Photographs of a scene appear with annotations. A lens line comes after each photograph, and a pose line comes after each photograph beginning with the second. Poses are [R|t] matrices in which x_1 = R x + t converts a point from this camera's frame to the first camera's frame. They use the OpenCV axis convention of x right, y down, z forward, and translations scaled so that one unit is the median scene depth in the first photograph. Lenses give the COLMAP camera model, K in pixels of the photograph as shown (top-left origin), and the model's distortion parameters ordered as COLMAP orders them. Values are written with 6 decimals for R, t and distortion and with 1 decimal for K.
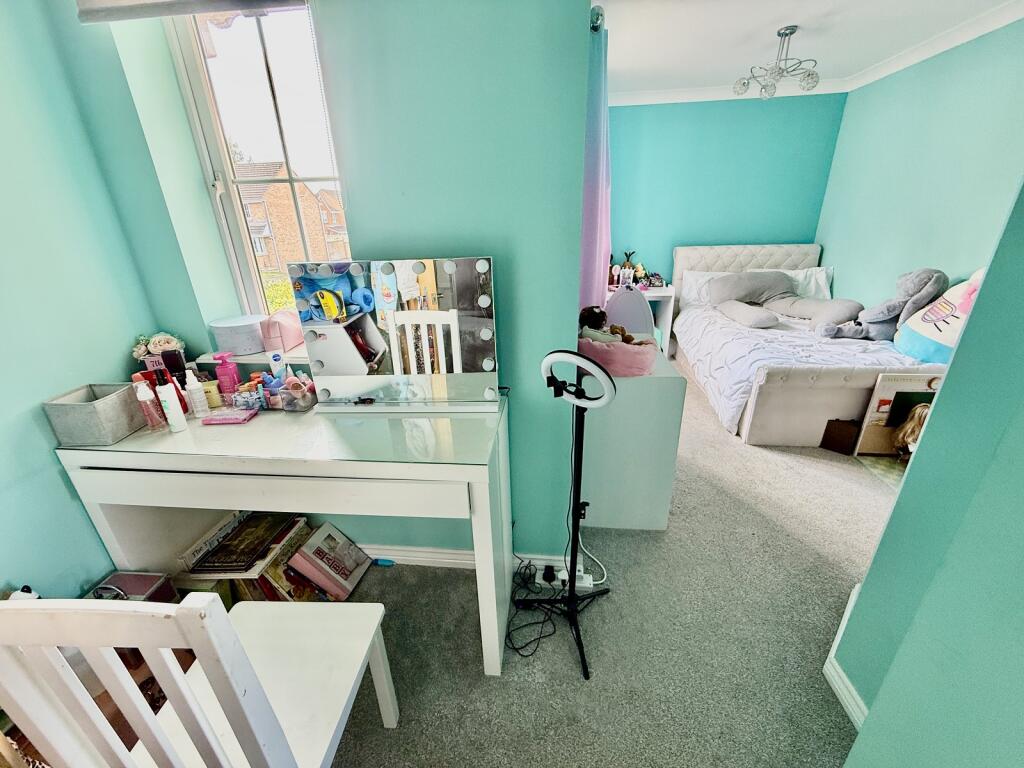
lens RADIAL K [[410.1, 0, 509.9], [0, 410.1, 382.2], [0, 0, 1]] dist [0.000851, 0.000252]
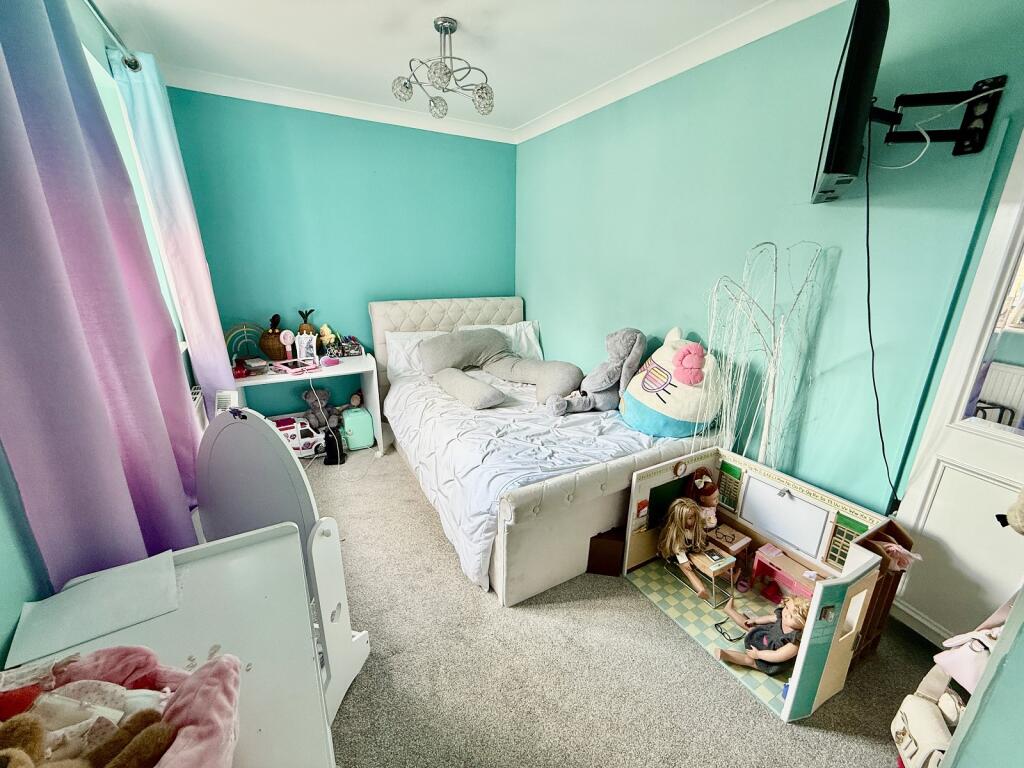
lens RADIAL K [[410.1, 0, 509.9], [0, 410.1, 382.2], [0, 0, 1]] dist [0.000851, 0.000252]
pose [[0.807491, -0.133827, 0.574499, 0.241013], [0.187798, 0.981573, -0.035306, -0.166635], [-0.559188, 0.136399, 0.817743, 0.390523]]
